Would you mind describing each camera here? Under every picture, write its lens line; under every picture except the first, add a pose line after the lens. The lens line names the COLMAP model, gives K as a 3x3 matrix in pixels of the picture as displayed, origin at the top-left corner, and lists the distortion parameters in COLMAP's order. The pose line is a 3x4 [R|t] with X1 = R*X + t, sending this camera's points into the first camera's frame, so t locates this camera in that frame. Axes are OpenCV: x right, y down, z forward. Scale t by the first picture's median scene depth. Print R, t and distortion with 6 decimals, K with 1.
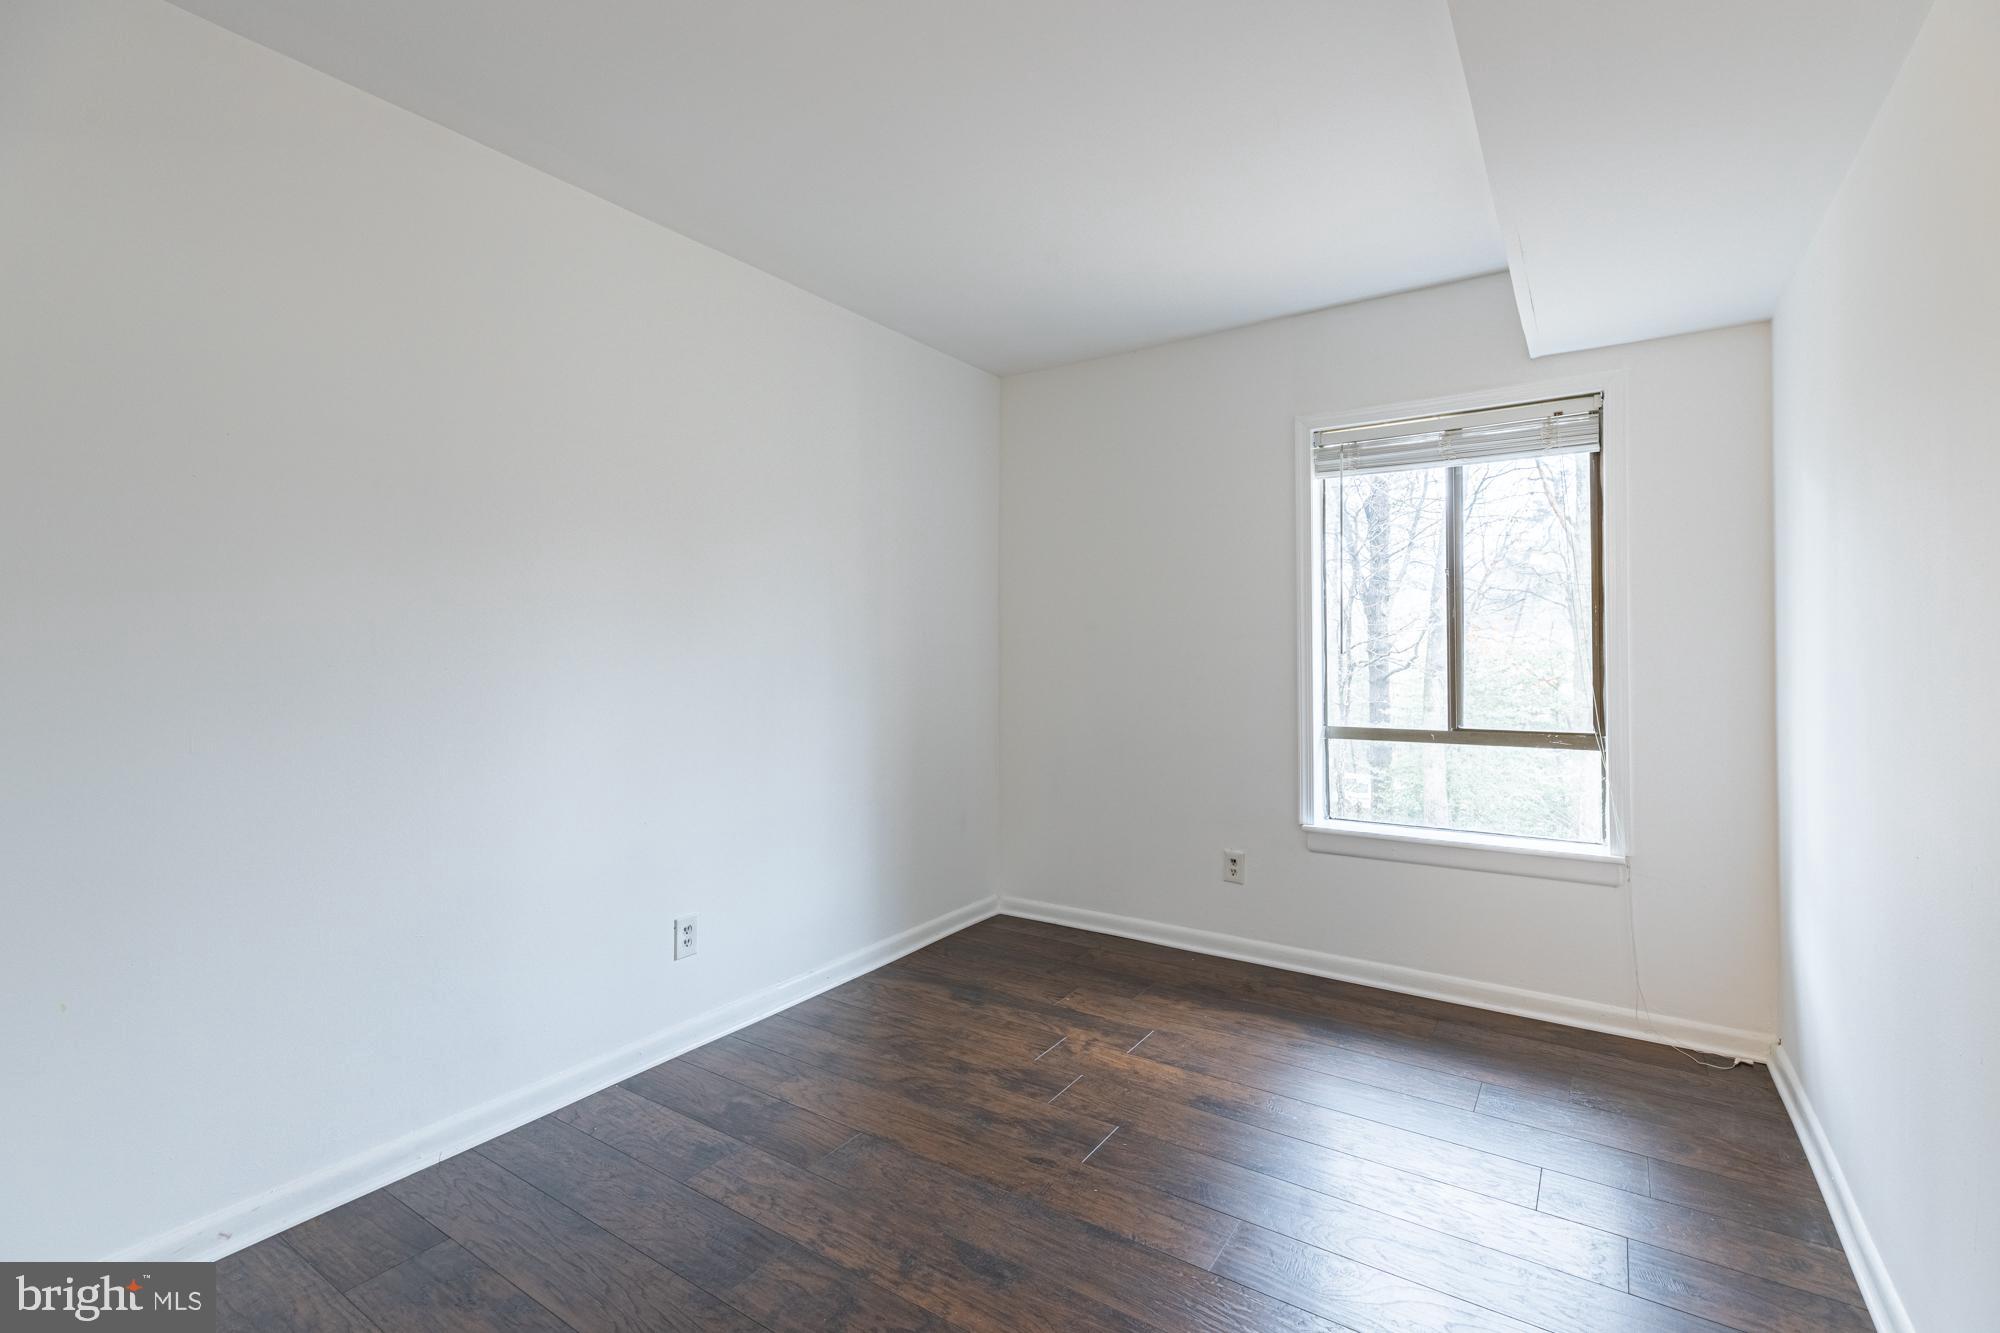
lens RADIAL K [[909.3, 0, 997.4], [0, 909.3, 657.4], [0, 0, 1]] dist [0.018827, 0.000406]
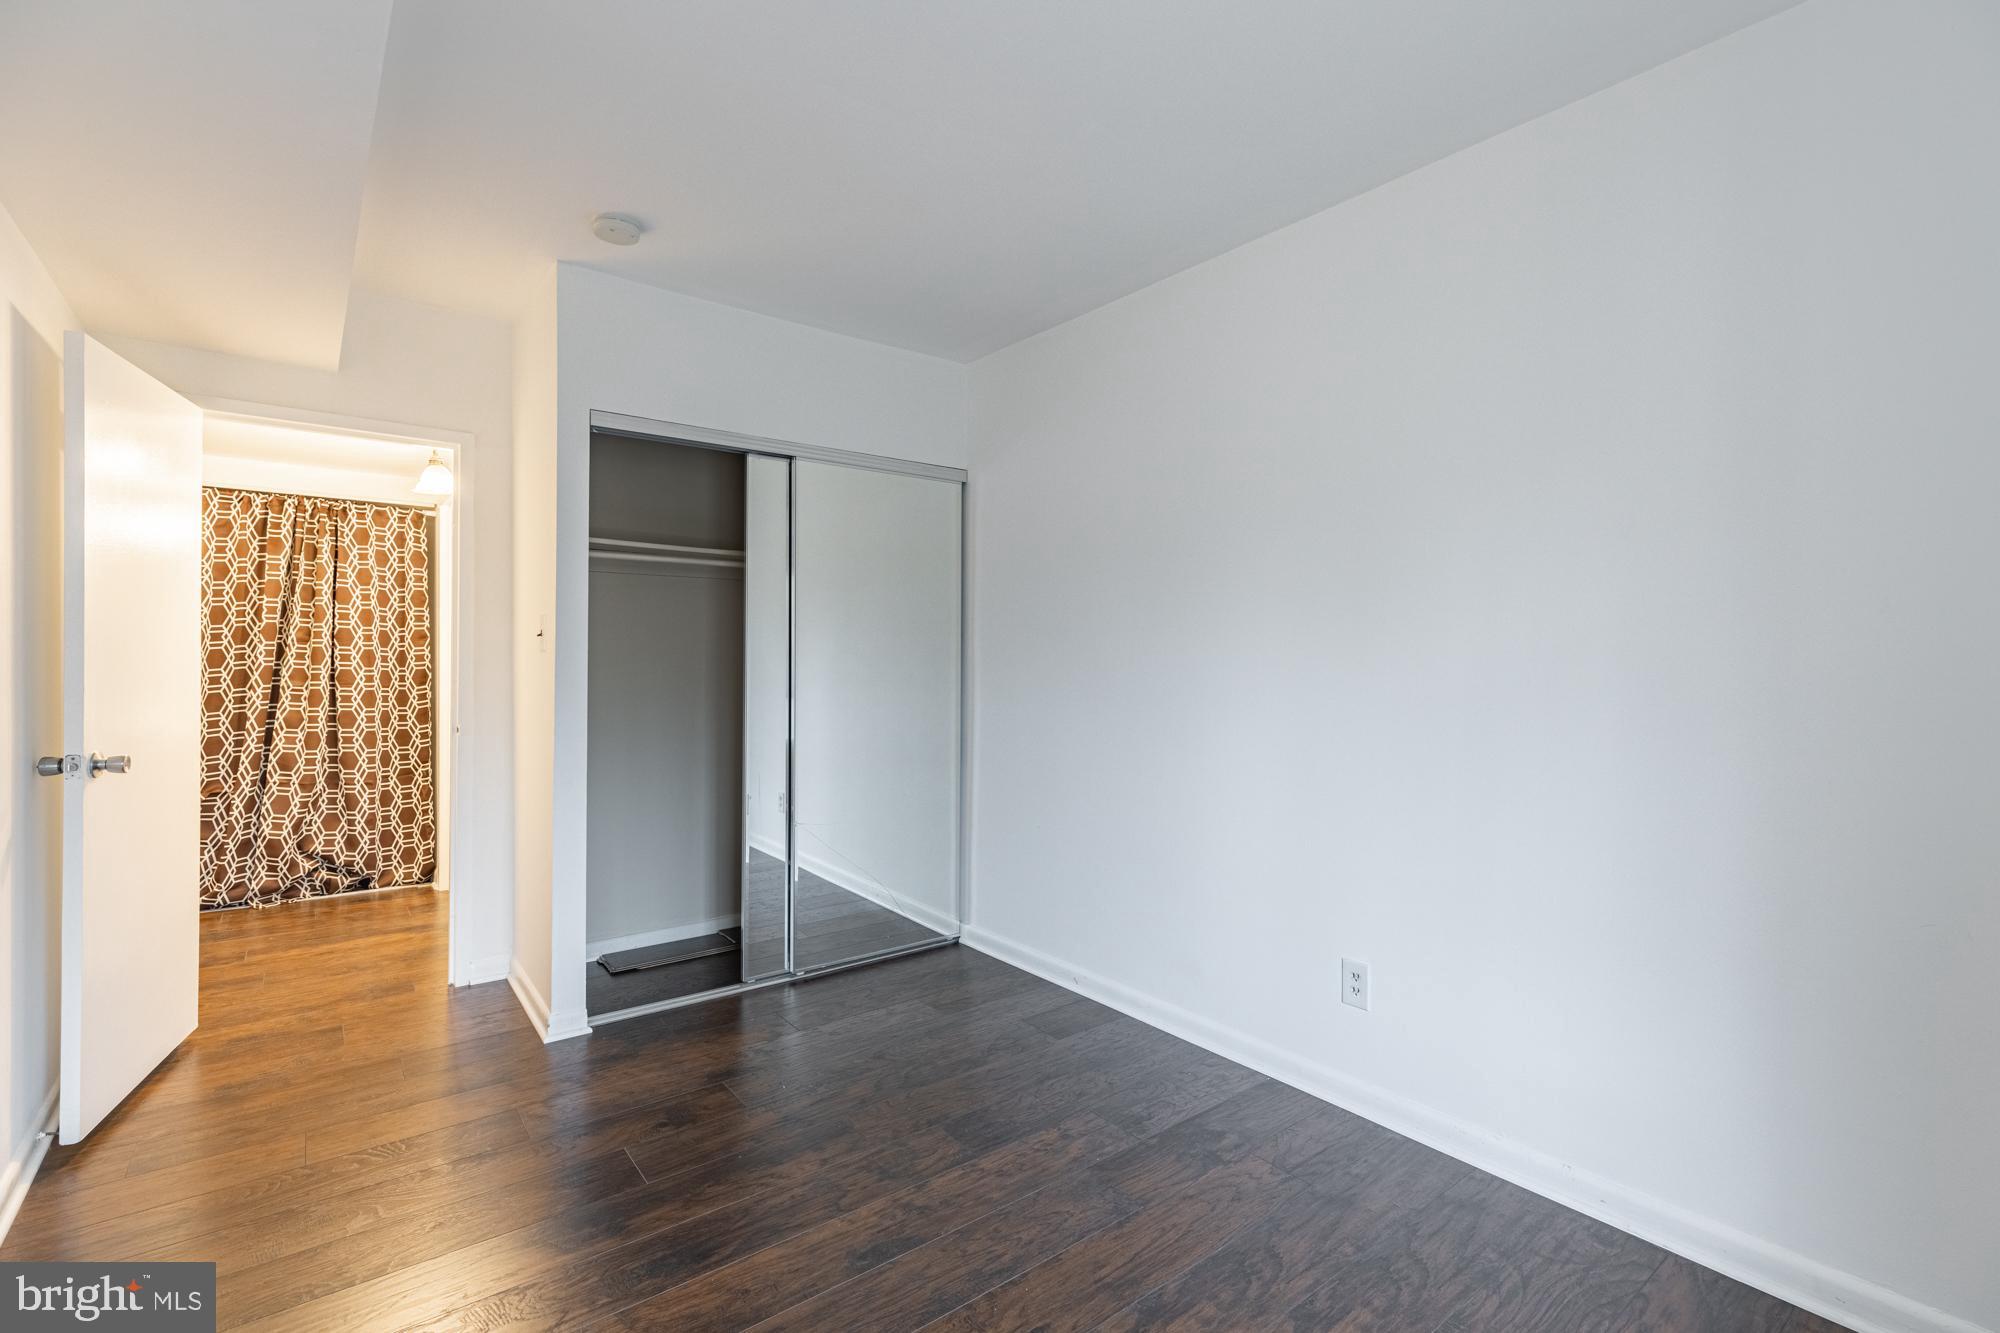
lens RADIAL K [[909.3, 0, 1049.4], [0, 909.3, 655.7], [0, 0, 1]] dist [0.018827, 0.000406]
pose [[-0.289364, -0.002017, -0.957217, 0.743657], [-0.003645, 0.999993, -0.001005, -0.024653], [0.957212, 0.003198, -0.289369, 1.163565]]
